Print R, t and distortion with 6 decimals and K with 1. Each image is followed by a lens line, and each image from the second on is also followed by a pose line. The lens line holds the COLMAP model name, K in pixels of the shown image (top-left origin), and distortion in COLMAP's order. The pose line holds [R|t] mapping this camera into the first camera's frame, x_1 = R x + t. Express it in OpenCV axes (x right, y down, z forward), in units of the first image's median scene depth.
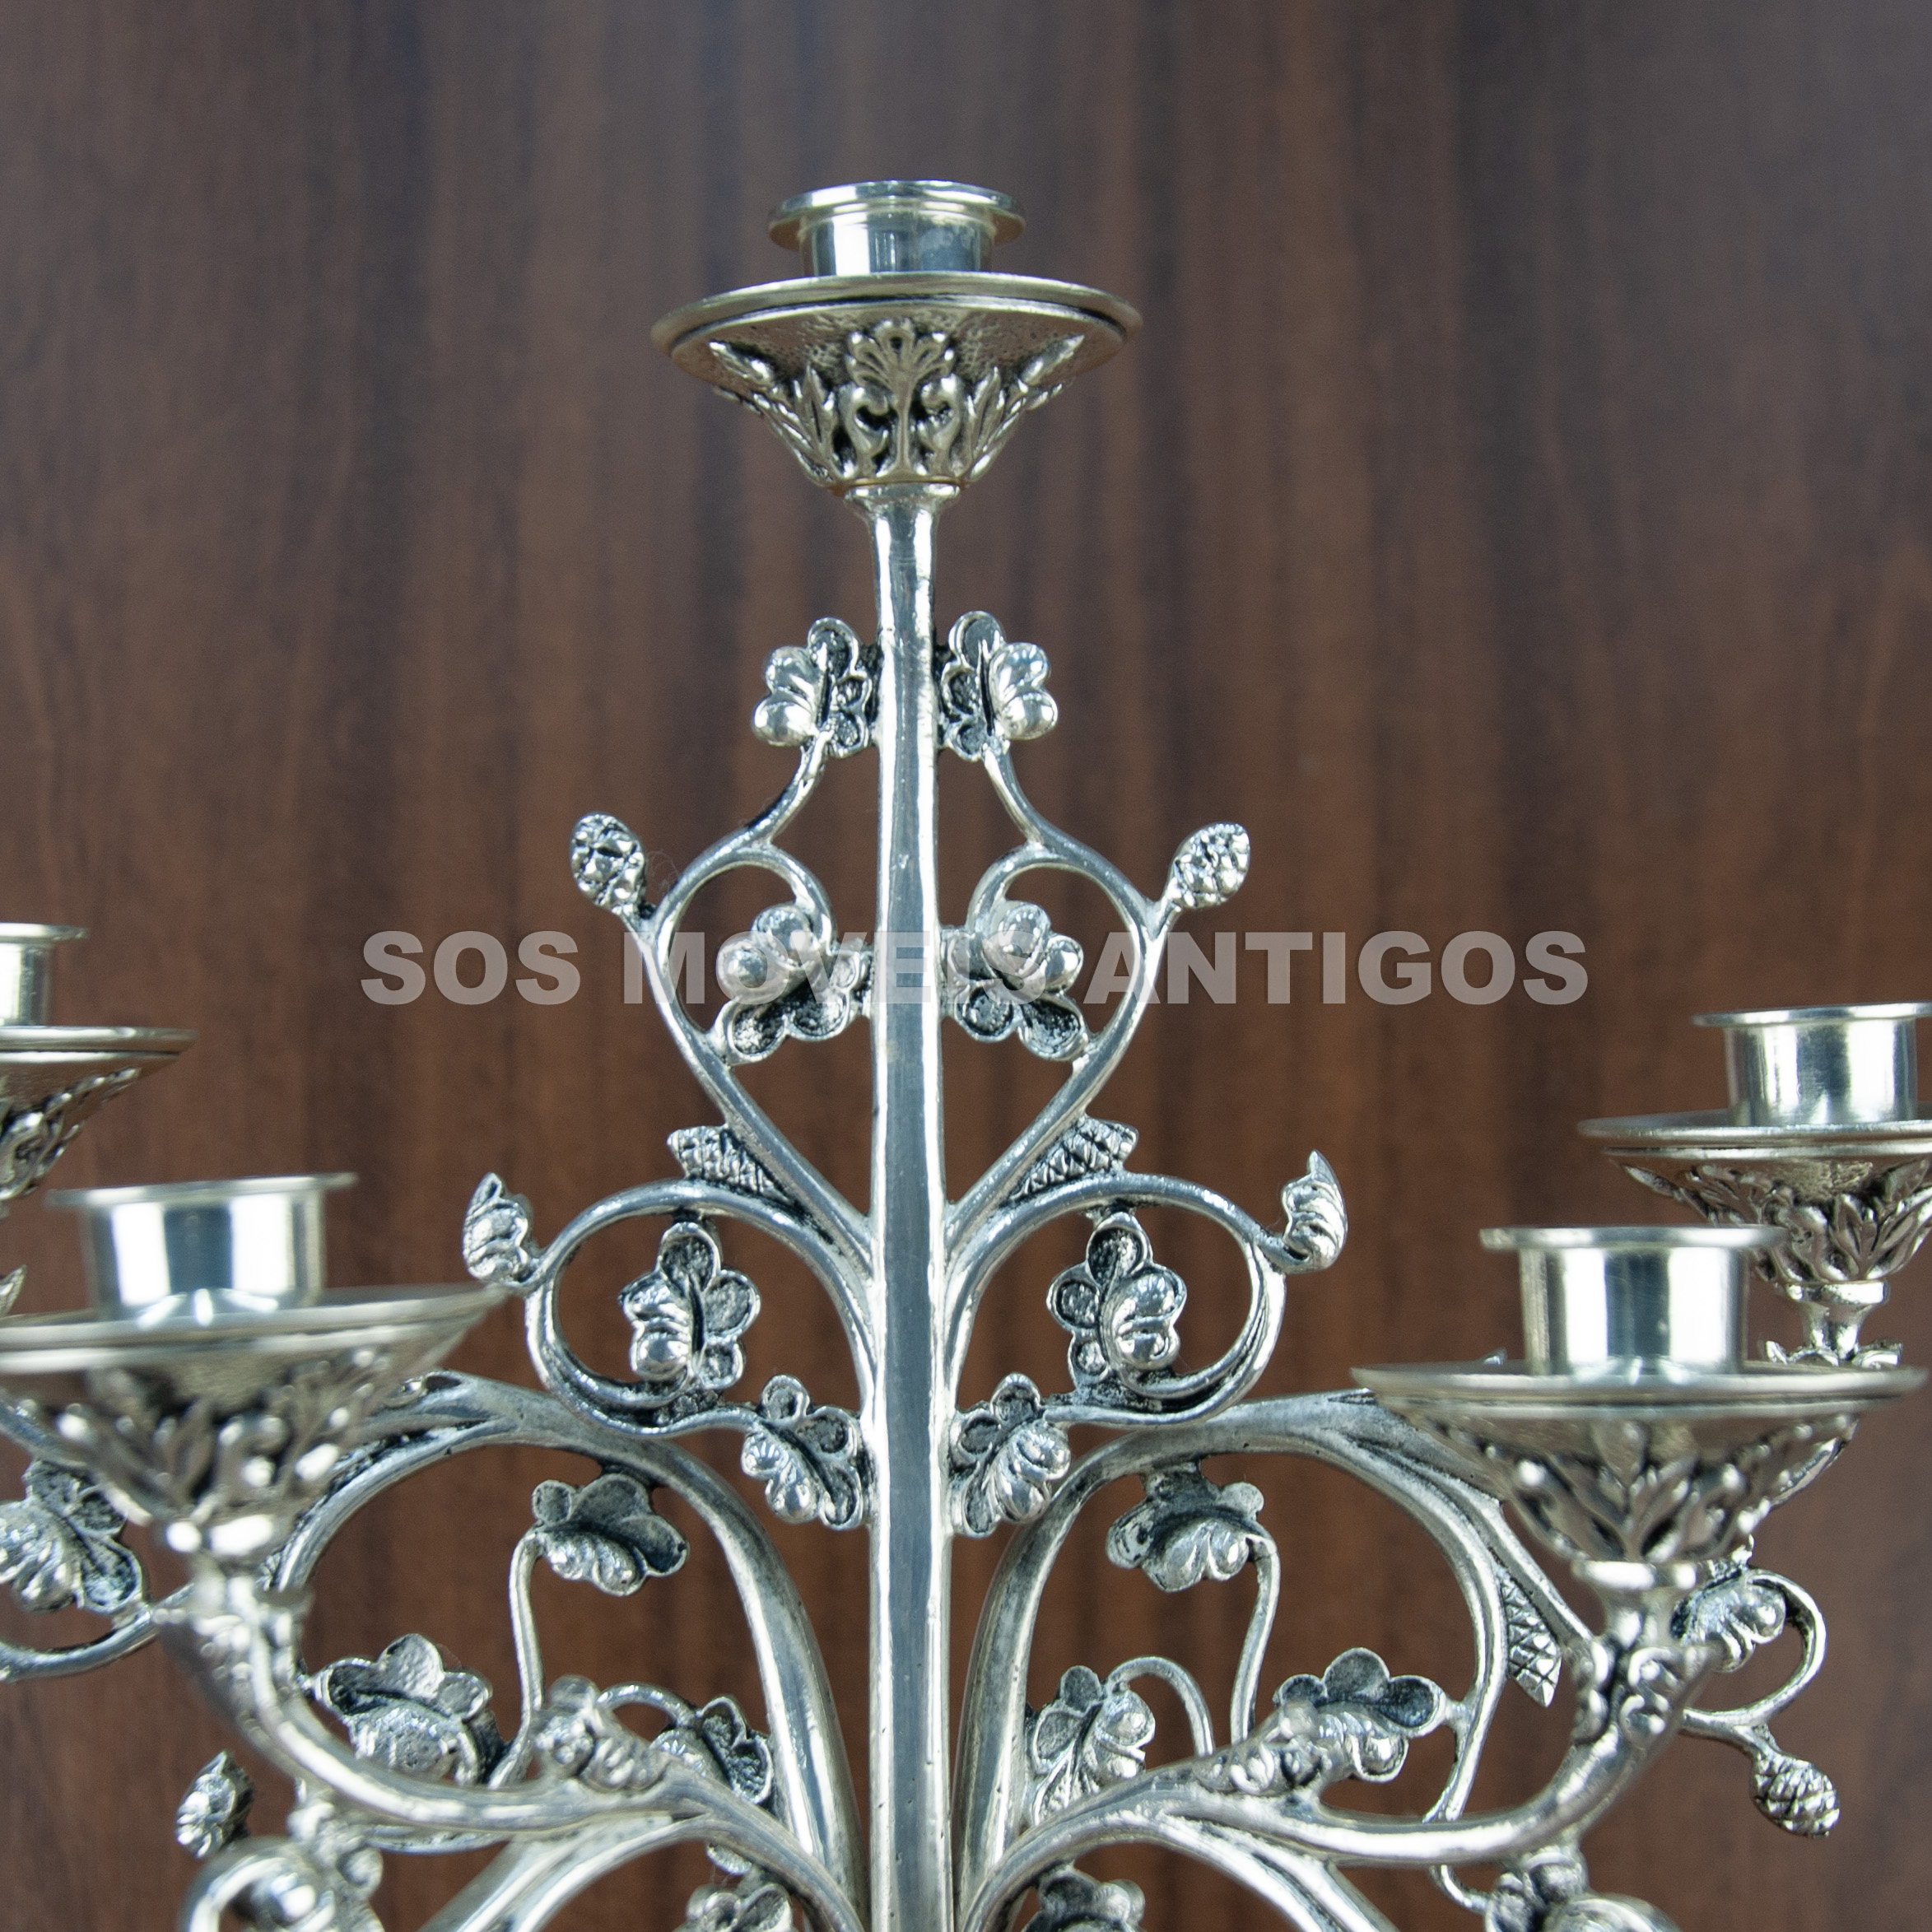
lens RADIAL K [[4834.4, 0, 1026.7], [0, 4834.4, 903.5], [0, 0, 1]] dist [0.006542, 0.004529]
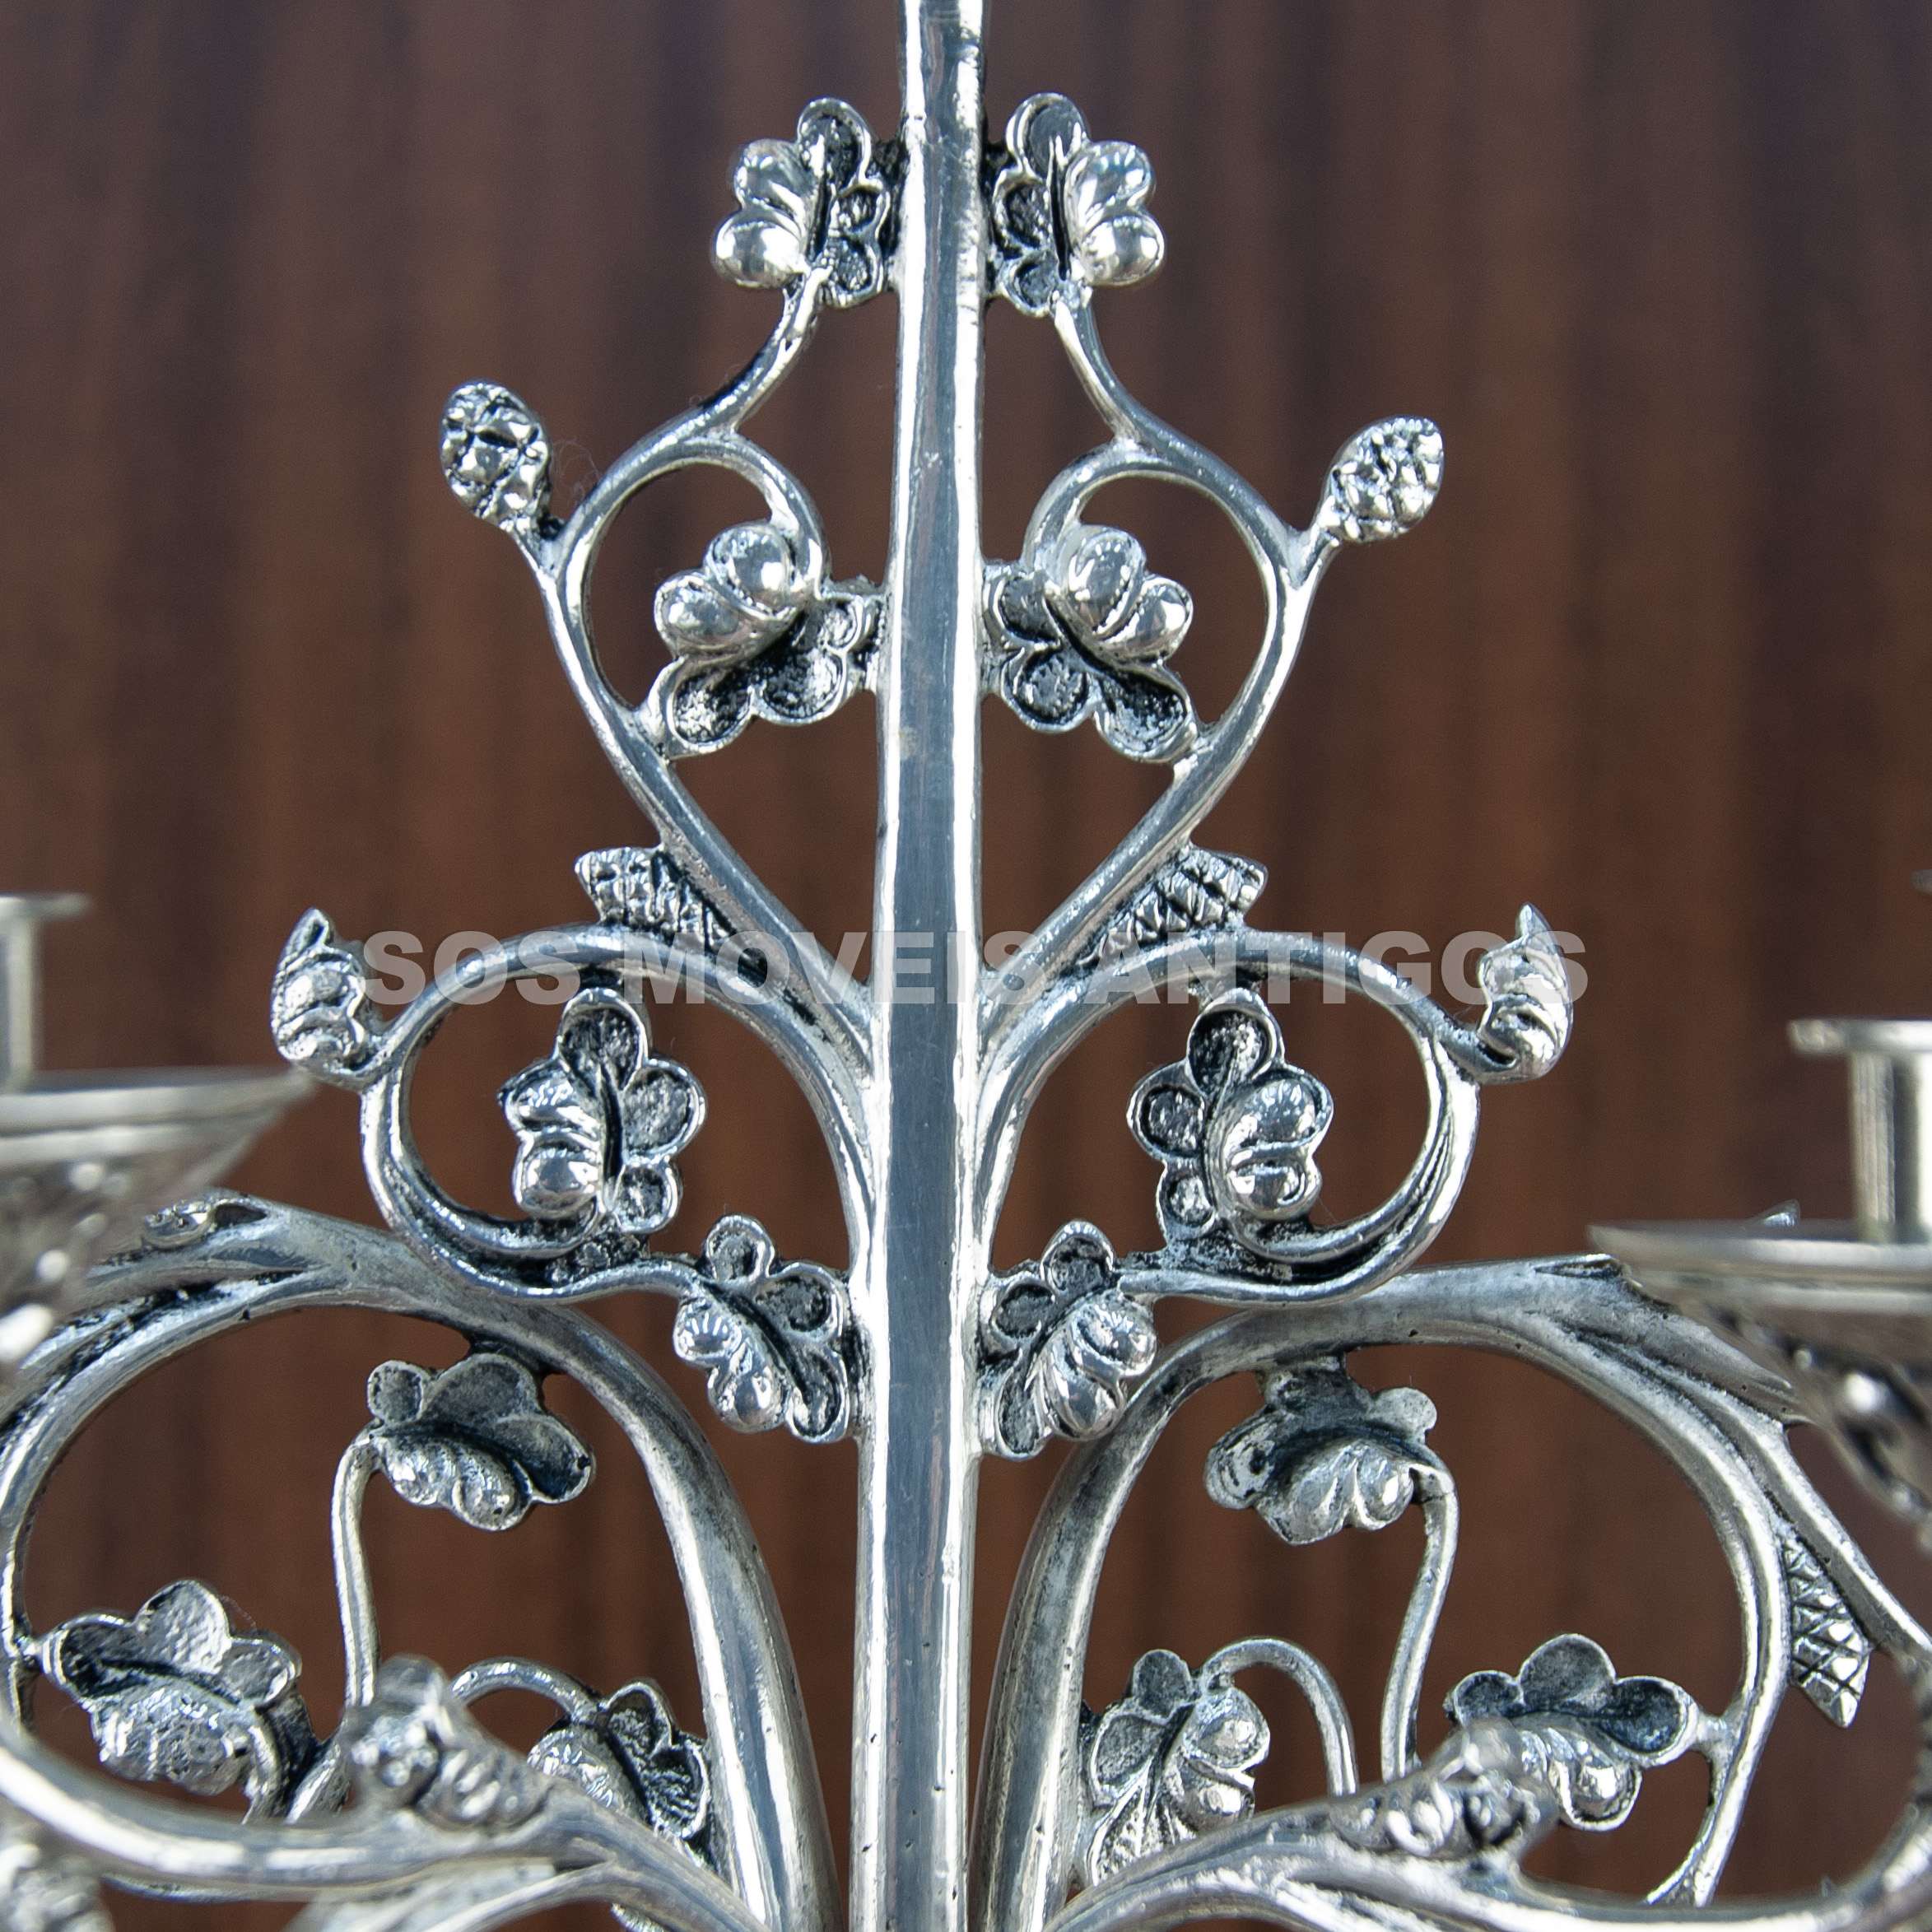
lens RADIAL K [[5939.0, 0, 1078.3], [0, 5939.0, 867.6], [0, 0, 1]] dist [0.031932, 1.830994]
pose [[0.999716, 0.023823, 0.000717, -0.004125], [-0.023833, 0.998959, 0.038896, 0.015040], [0.000210, -0.038902, 0.999243, 0.166338]]
